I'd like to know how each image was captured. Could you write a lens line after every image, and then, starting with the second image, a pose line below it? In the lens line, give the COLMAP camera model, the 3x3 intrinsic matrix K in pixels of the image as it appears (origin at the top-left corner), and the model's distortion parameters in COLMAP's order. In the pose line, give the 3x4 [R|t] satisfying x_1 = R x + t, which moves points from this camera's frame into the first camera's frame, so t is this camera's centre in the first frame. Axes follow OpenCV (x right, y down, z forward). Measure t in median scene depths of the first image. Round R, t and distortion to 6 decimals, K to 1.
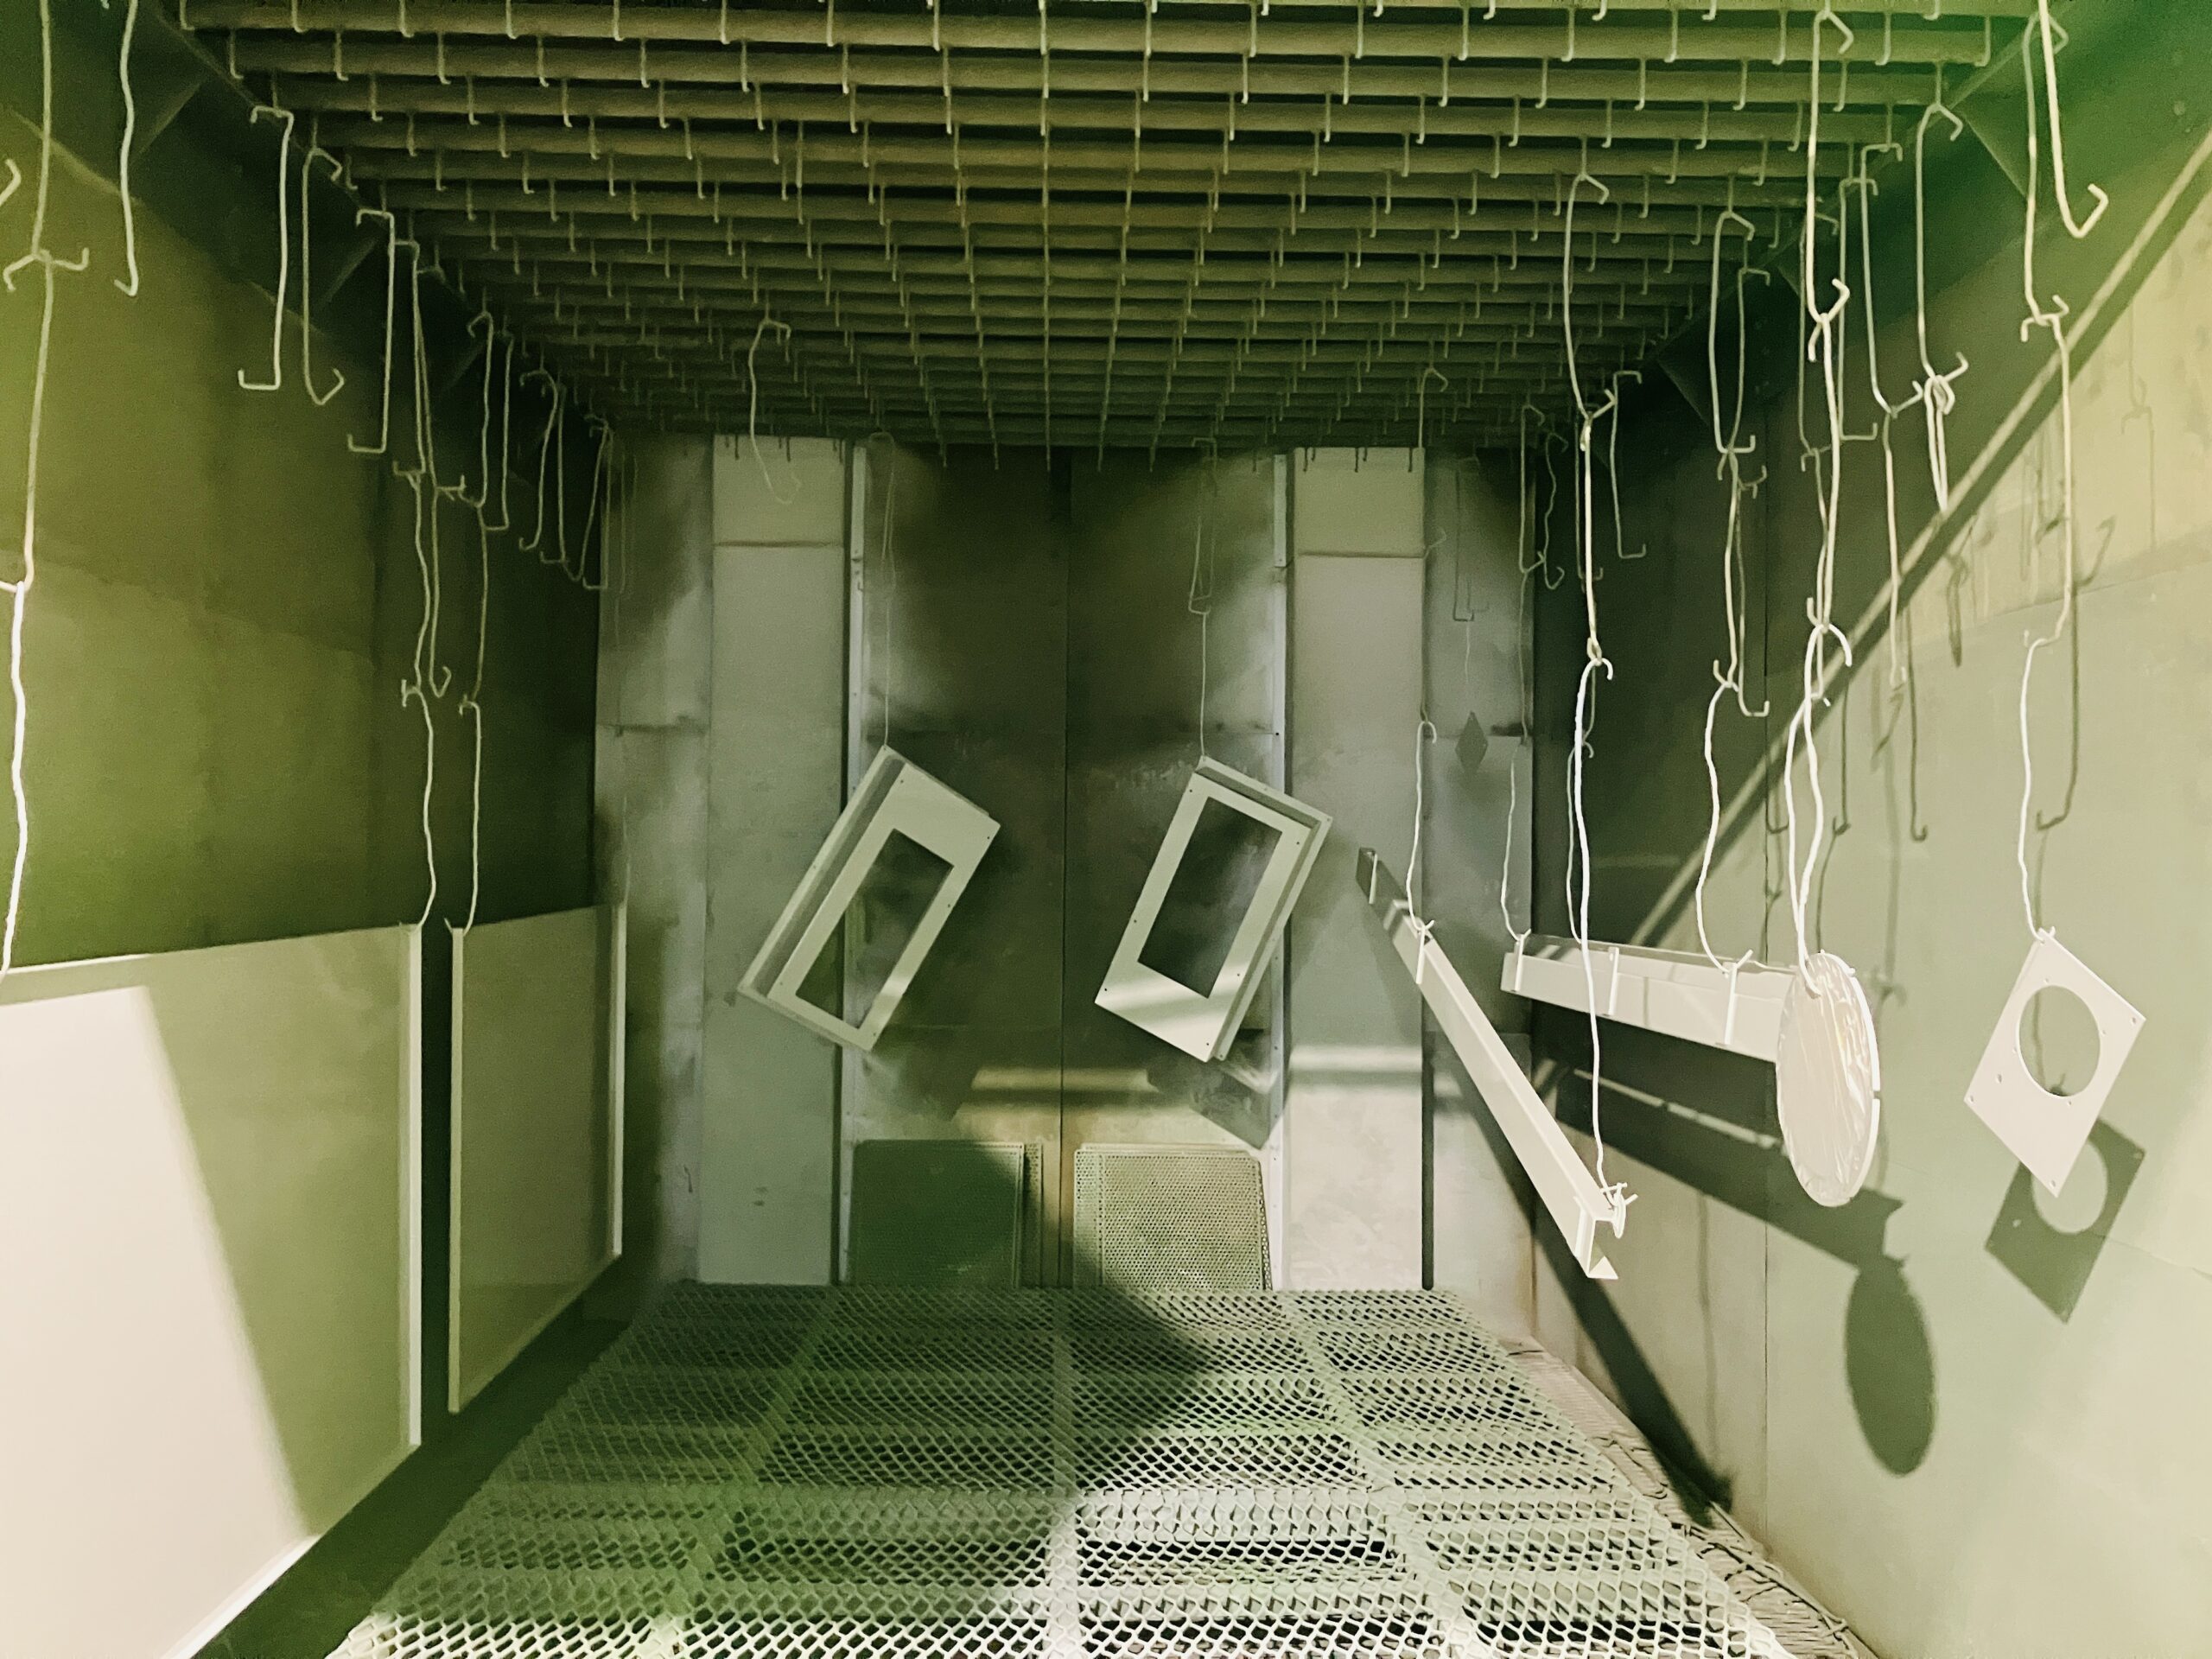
lens RADIAL K [[1821.1, 0, 1089.0], [0, 1821.1, 822.2], [0, 0, 1]] dist [0.102267, -0.006198]
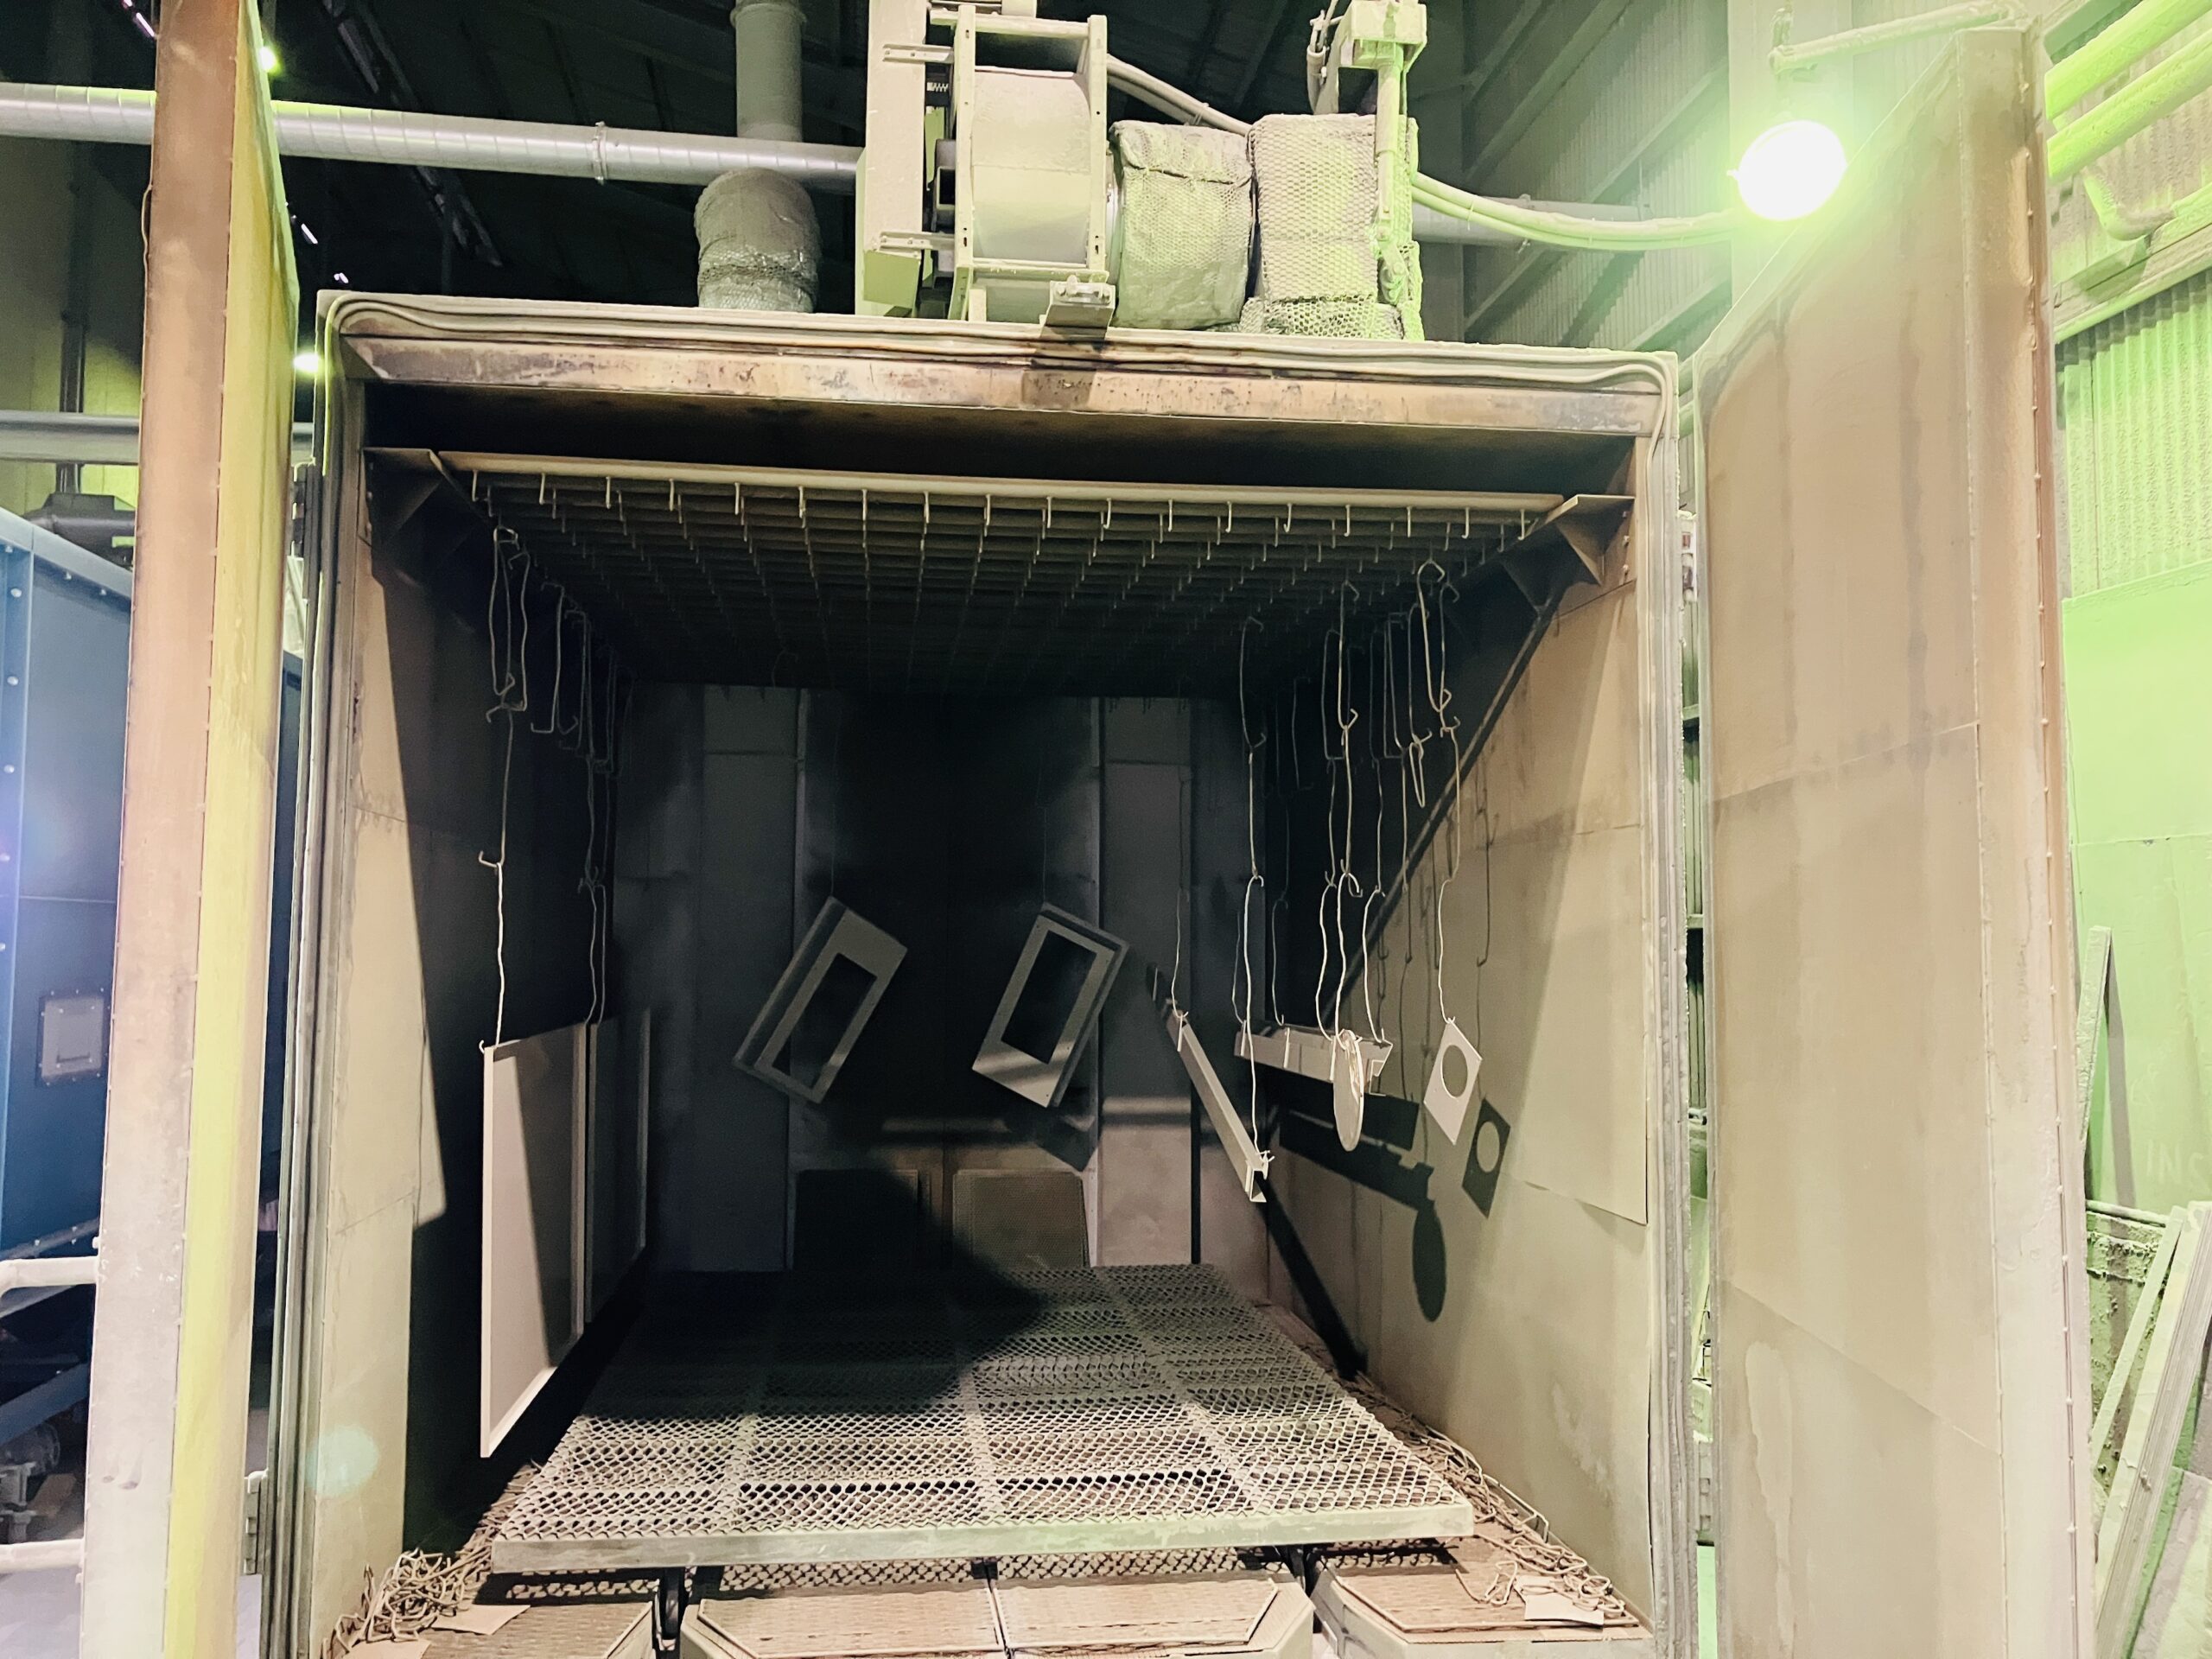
lens RADIAL K [[1821.1, 0, 1113.3], [0, 1821.1, 819.1], [0, 0, 1]] dist [0.102267, -0.006198]
pose [[0.993831, 0.002868, 0.110869, -0.045709], [0.002247, 0.998940, -0.045982, -0.034366], [-0.110883, 0.045947, 0.992771, -0.478696]]
